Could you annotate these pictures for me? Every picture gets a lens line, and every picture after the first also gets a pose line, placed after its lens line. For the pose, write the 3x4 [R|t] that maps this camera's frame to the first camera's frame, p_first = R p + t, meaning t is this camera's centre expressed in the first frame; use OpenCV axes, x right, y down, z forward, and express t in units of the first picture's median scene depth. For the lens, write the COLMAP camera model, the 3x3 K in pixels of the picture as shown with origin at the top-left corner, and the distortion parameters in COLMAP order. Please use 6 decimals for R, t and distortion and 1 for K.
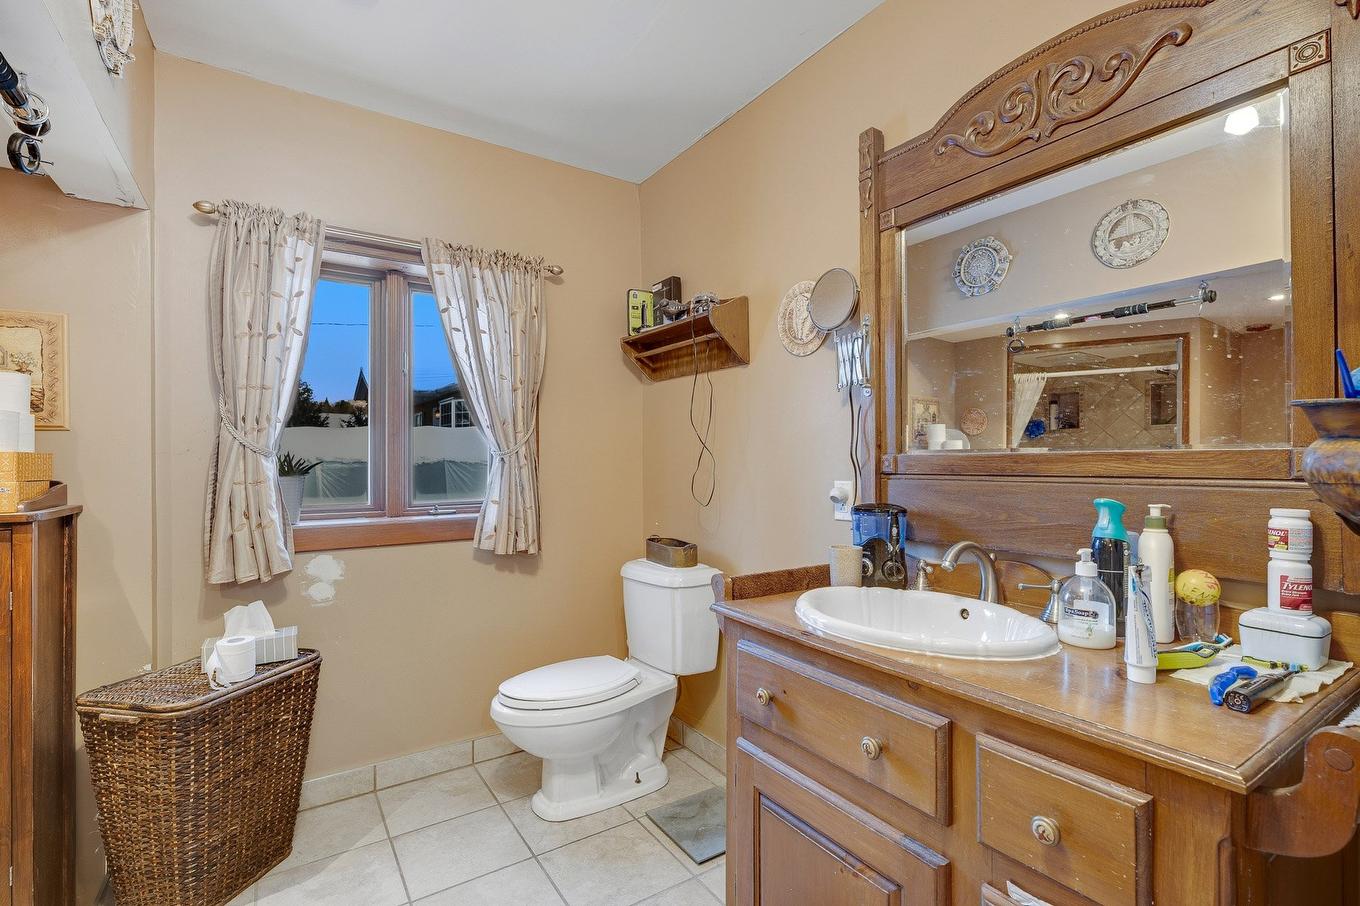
lens RADIAL K [[642.0, 0, 684.3], [0, 642.0, 459.9], [0, 0, 1]] dist [-0.003376, -0.000295]
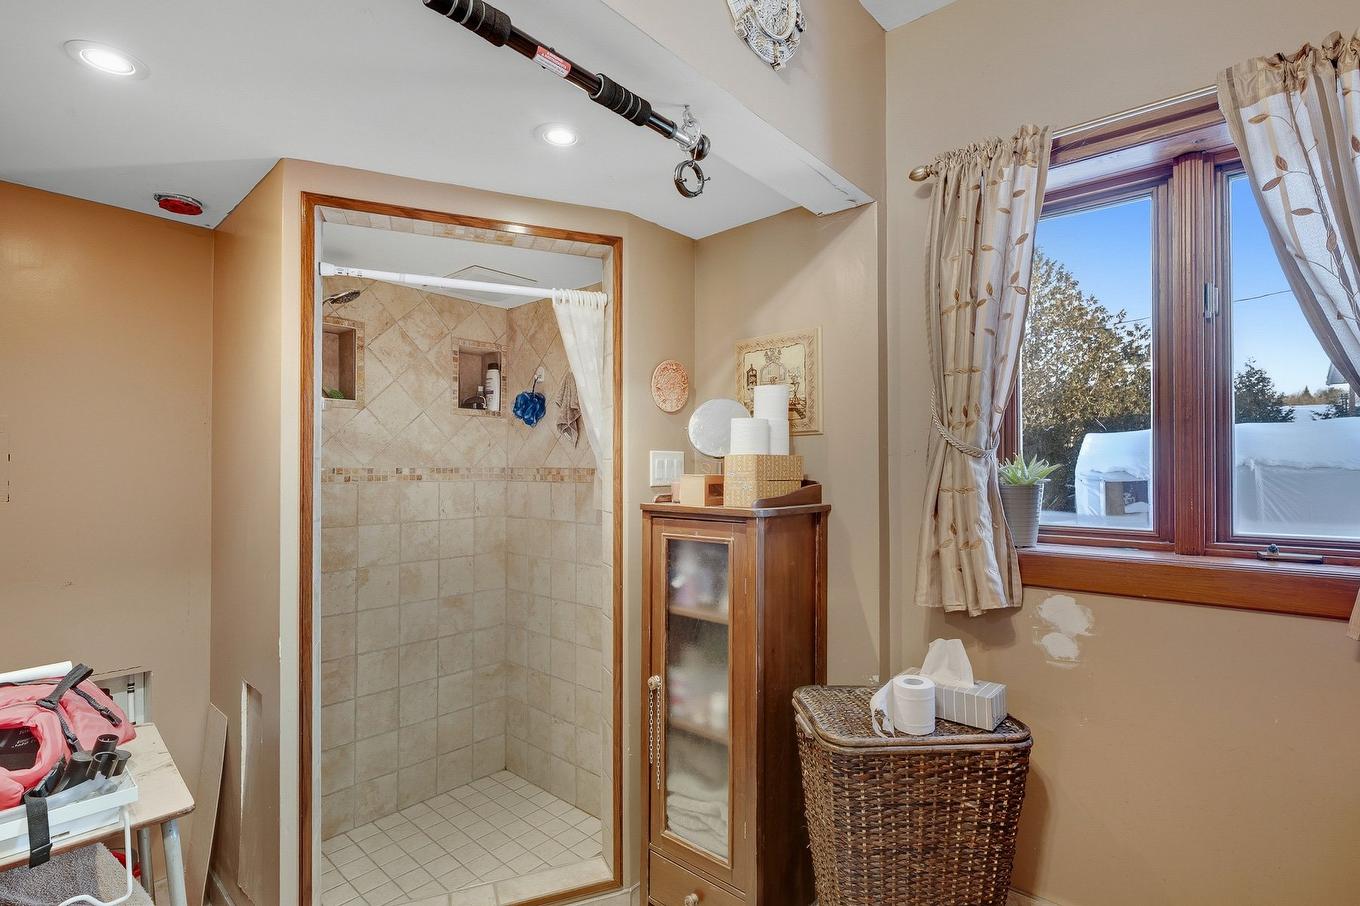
lens RADIAL K [[642.0, 0, 684.3], [0, 642.0, 459.9], [0, 0, 1]] dist [-0.003376, -0.000295]
pose [[0.274890, -0.004325, -0.961466, 0.007278], [-0.001762, 0.999986, -0.005002, 0.002591], [0.961474, 0.003069, 0.274879, 0.444835]]
